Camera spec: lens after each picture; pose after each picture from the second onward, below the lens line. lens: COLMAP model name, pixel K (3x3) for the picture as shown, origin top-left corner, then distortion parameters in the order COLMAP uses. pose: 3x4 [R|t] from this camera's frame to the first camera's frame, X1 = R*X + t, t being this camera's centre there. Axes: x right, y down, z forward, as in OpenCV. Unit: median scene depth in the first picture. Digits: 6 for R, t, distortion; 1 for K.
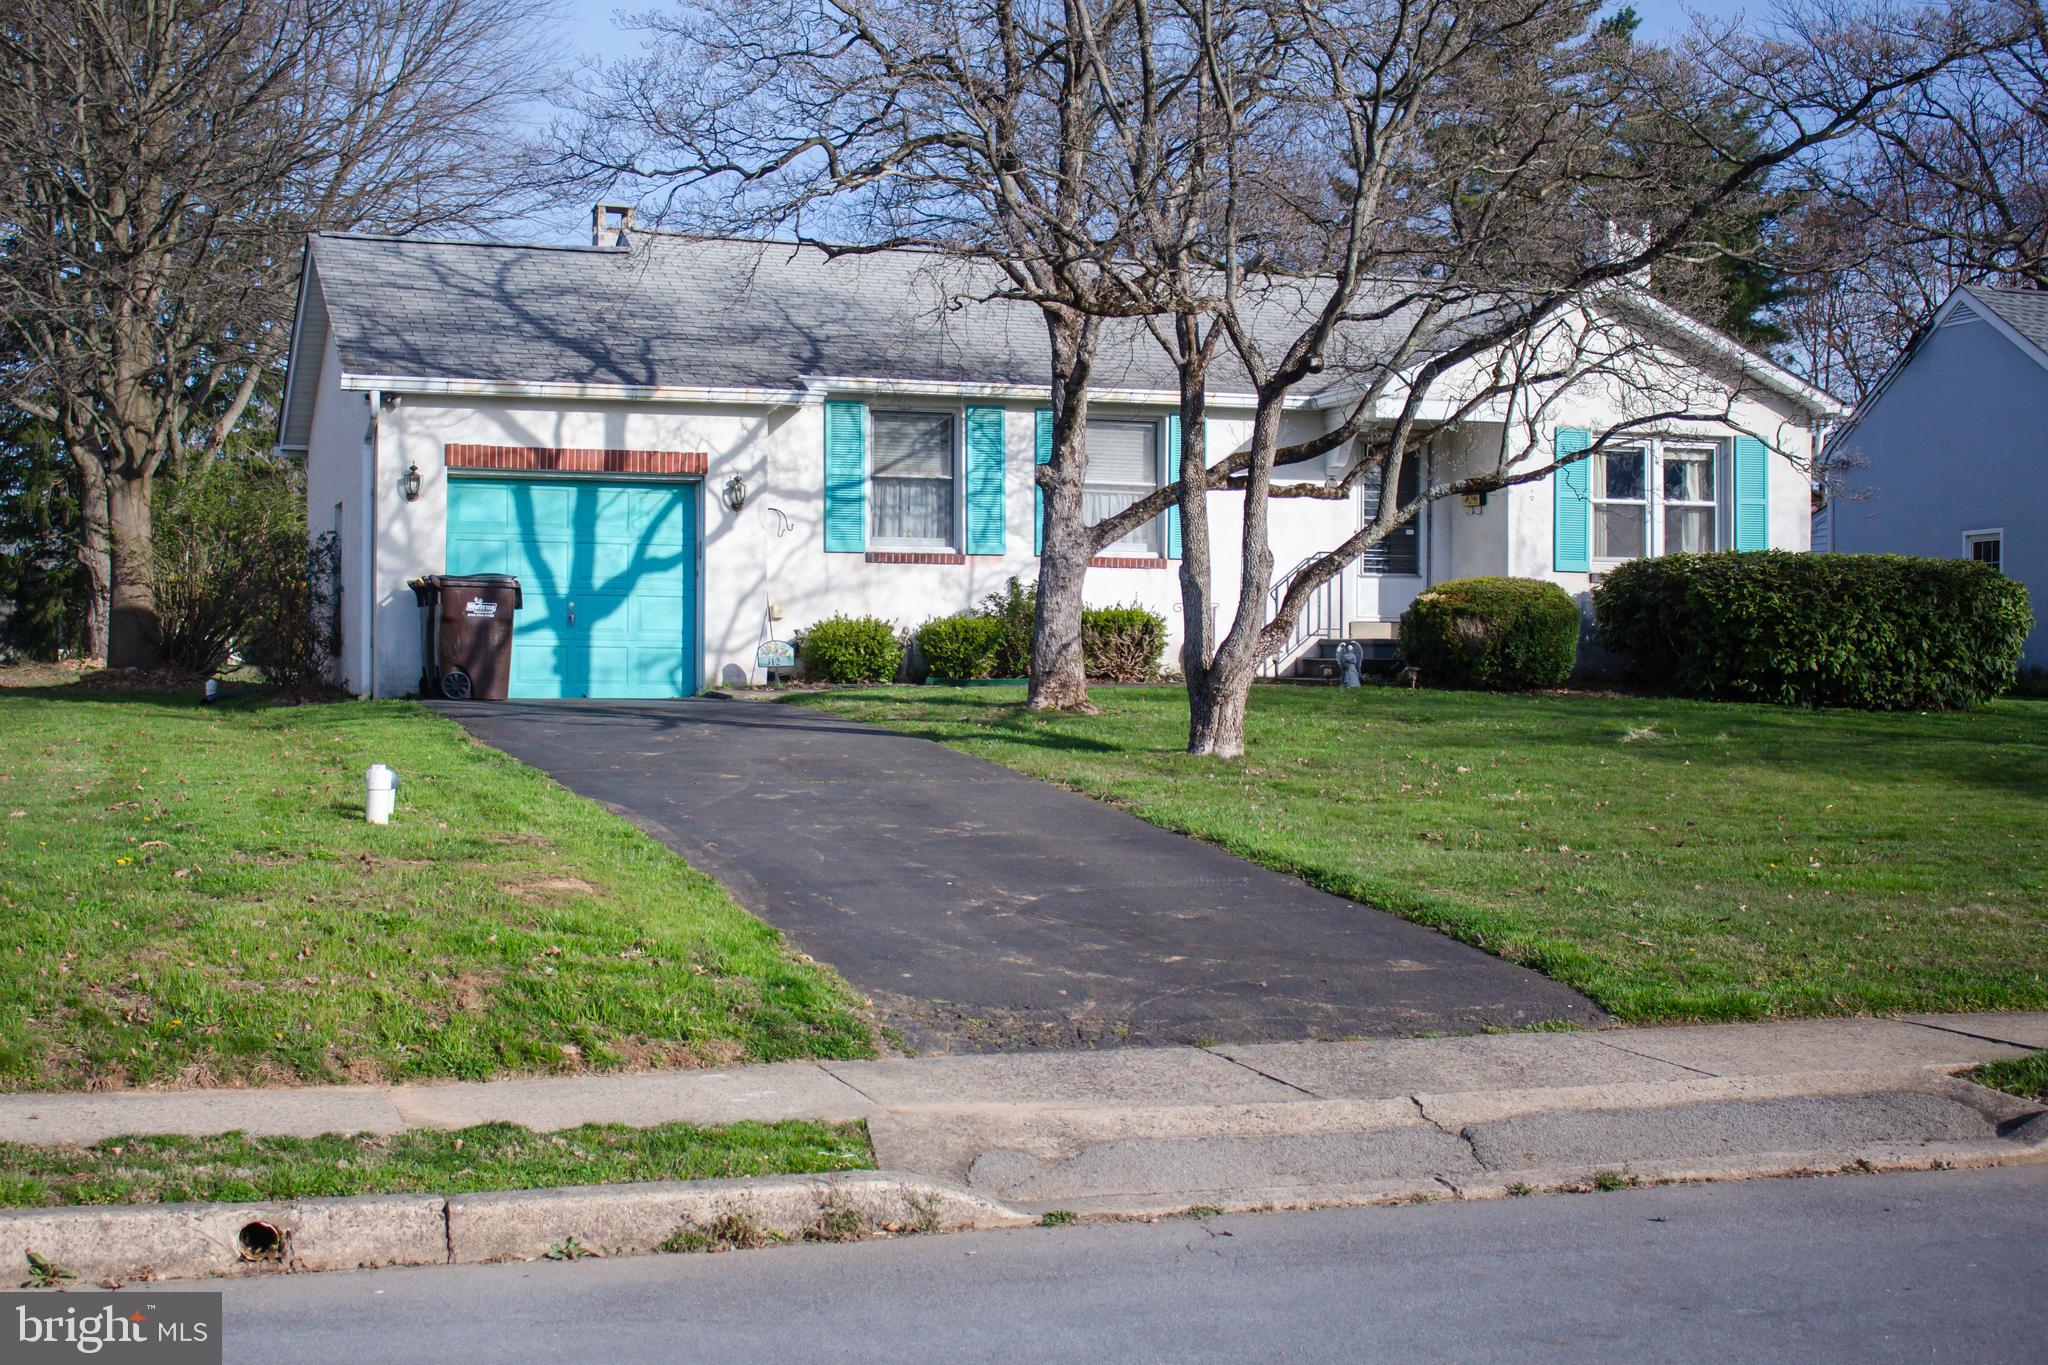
lens RADIAL K [[2743.2, 0, 1029.2], [0, 2743.2, 673.3], [0, 0, 1]] dist [-0.091403, 0.000000]
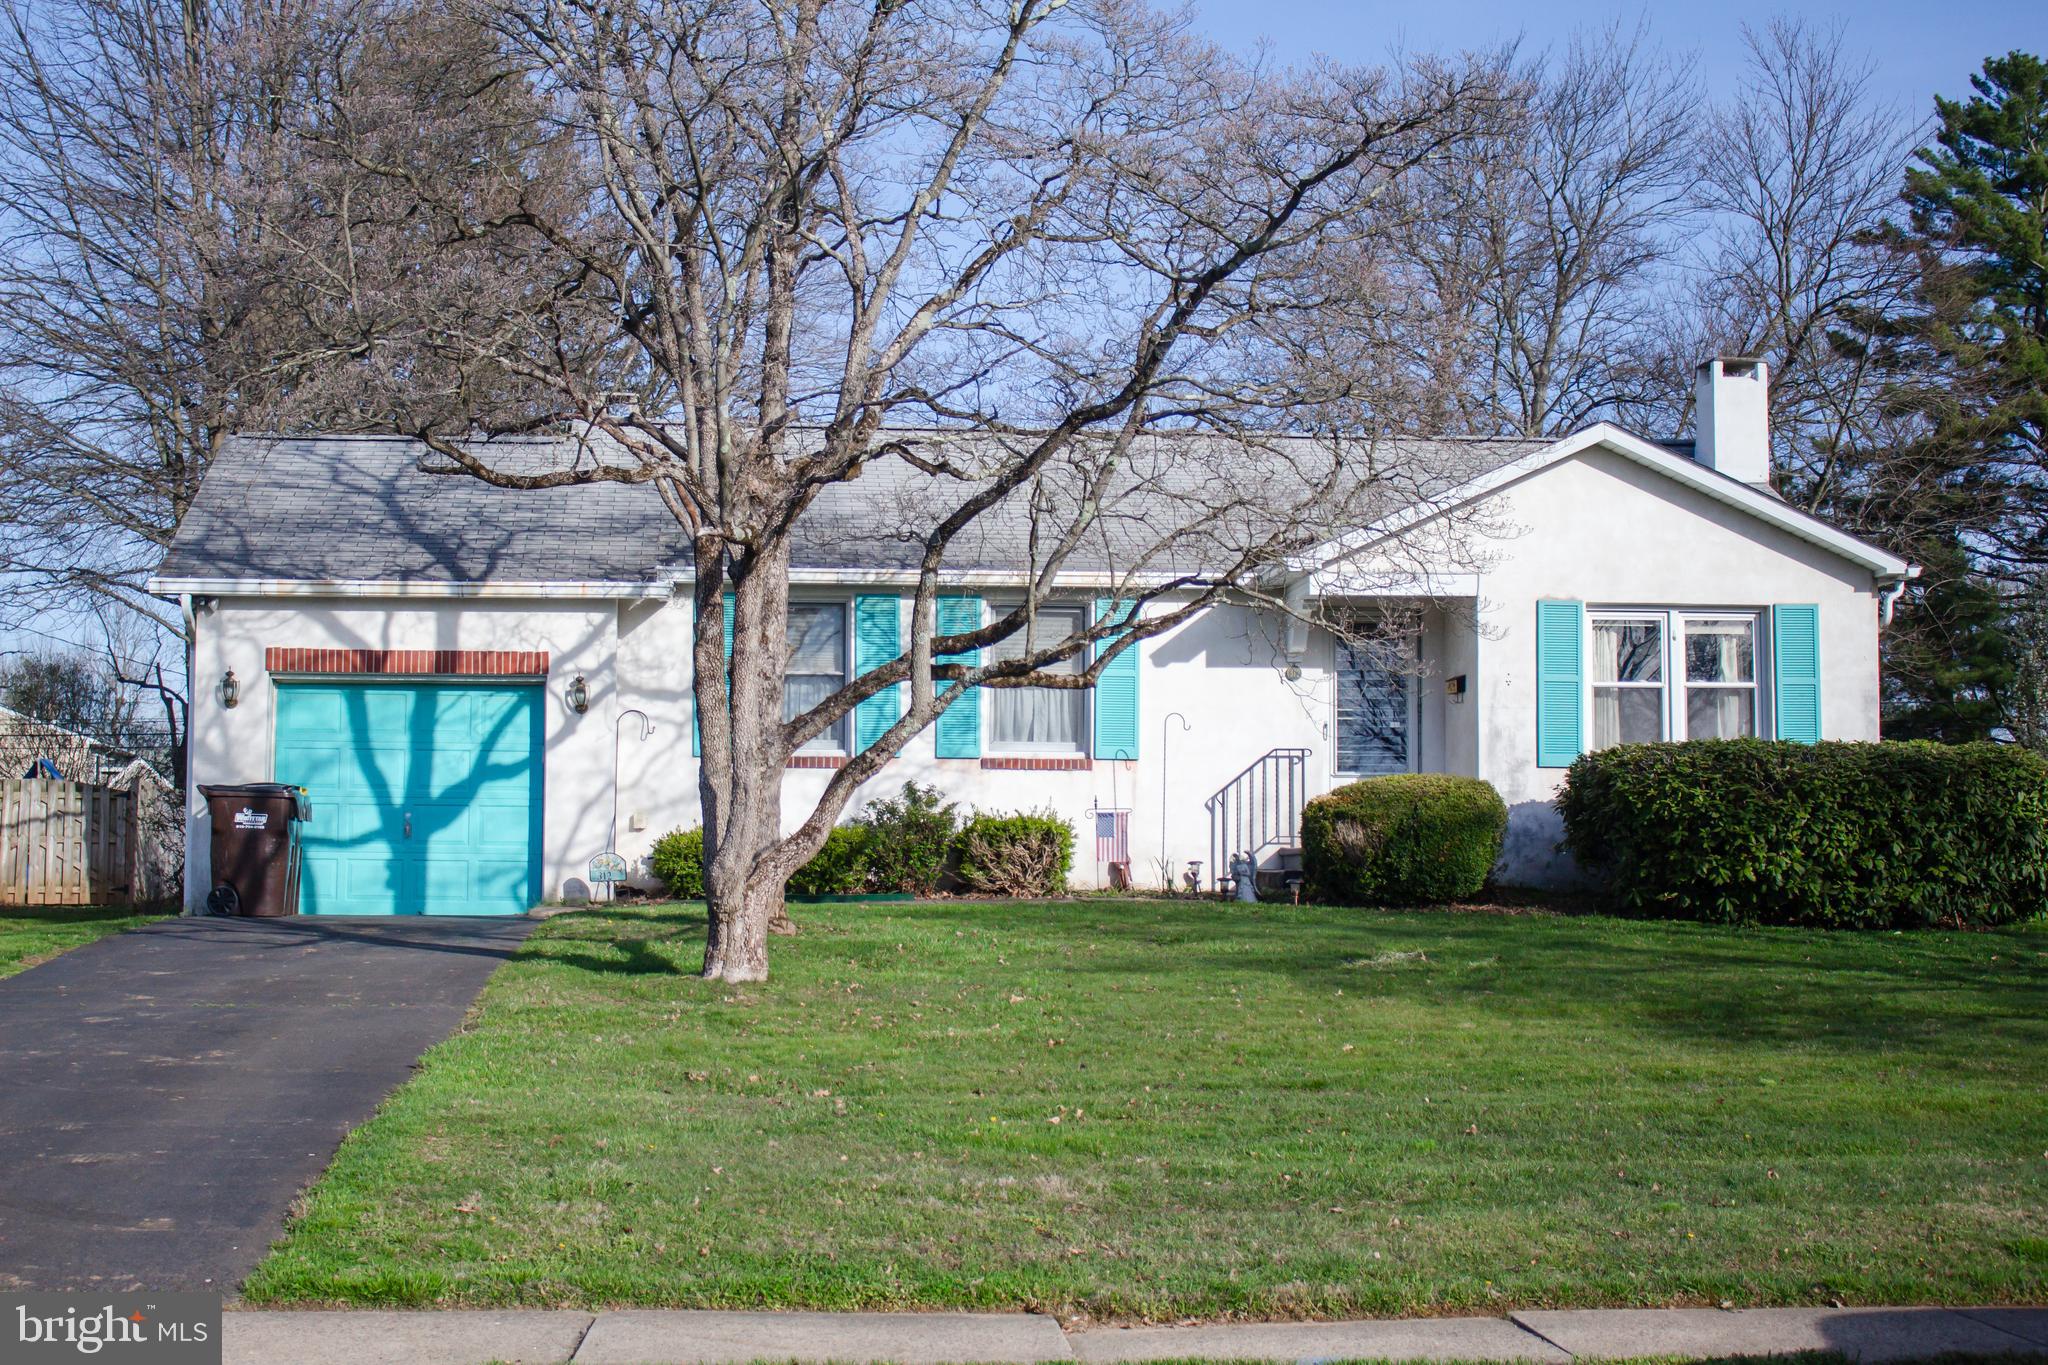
lens RADIAL K [[2906.9, 0, 1024.2], [0, 2906.9, 678.5], [0, 0, 1]] dist [-0.111143, 0.000000]
pose [[0.968795, -0.019696, -0.247081, 0.283367], [0.001573, 0.997306, -0.073331, 0.001404], [0.247860, 0.070654, 0.966216, 0.085221]]
